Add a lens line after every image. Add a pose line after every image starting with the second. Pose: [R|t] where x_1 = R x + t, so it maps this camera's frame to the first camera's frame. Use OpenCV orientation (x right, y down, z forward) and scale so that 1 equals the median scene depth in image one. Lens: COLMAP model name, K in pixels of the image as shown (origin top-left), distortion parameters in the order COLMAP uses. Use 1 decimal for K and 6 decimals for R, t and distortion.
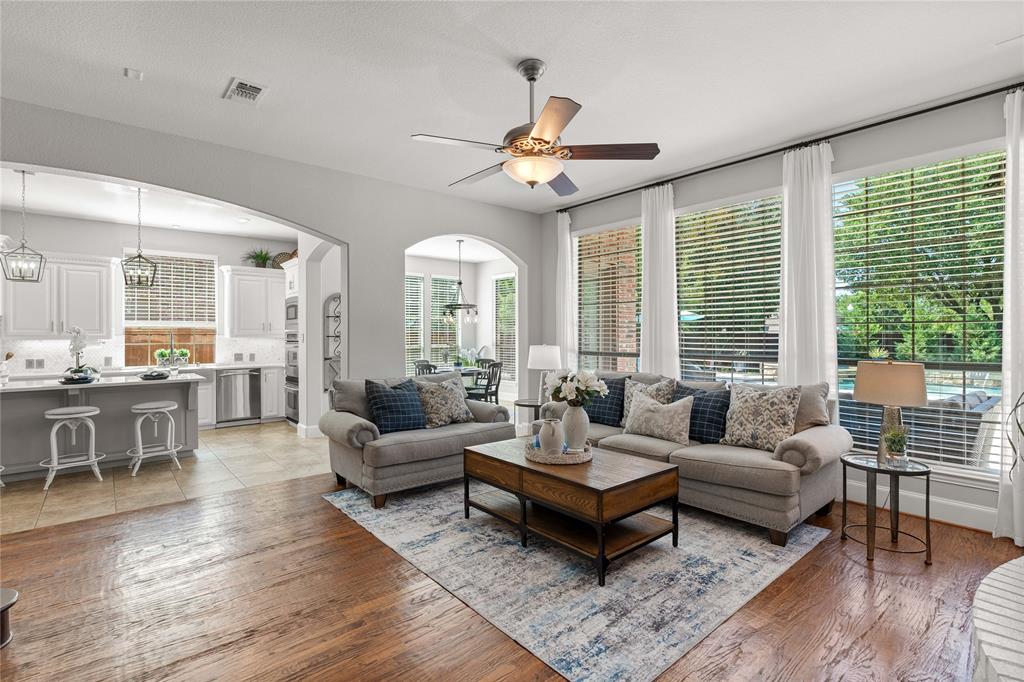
lens RADIAL K [[477.1, 0, 511.5], [0, 477.1, 340.3], [0, 0, 1]] dist [-0.010628, 0.000361]
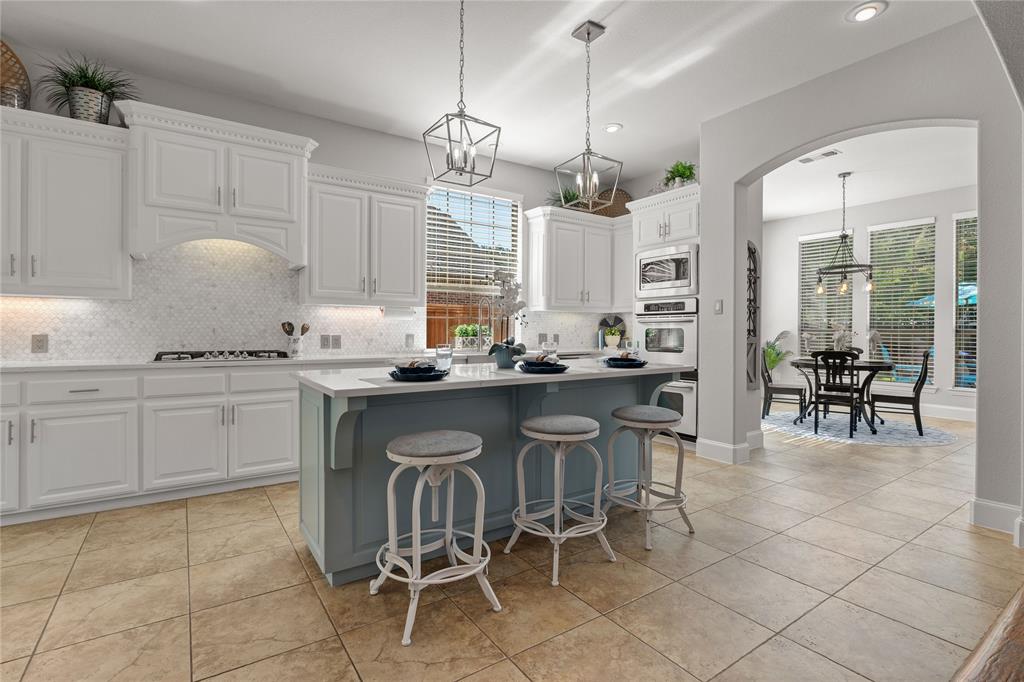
lens RADIAL K [[477.1, 0, 514.3], [0, 477.1, 333.7], [0, 0, 1]] dist [-0.010628, 0.000361]
pose [[0.993166, 0.006863, -0.116505, -0.650487], [-0.007053, 0.999974, -0.001221, 0.036517], [0.116493, 0.002035, 0.993189, 0.342747]]
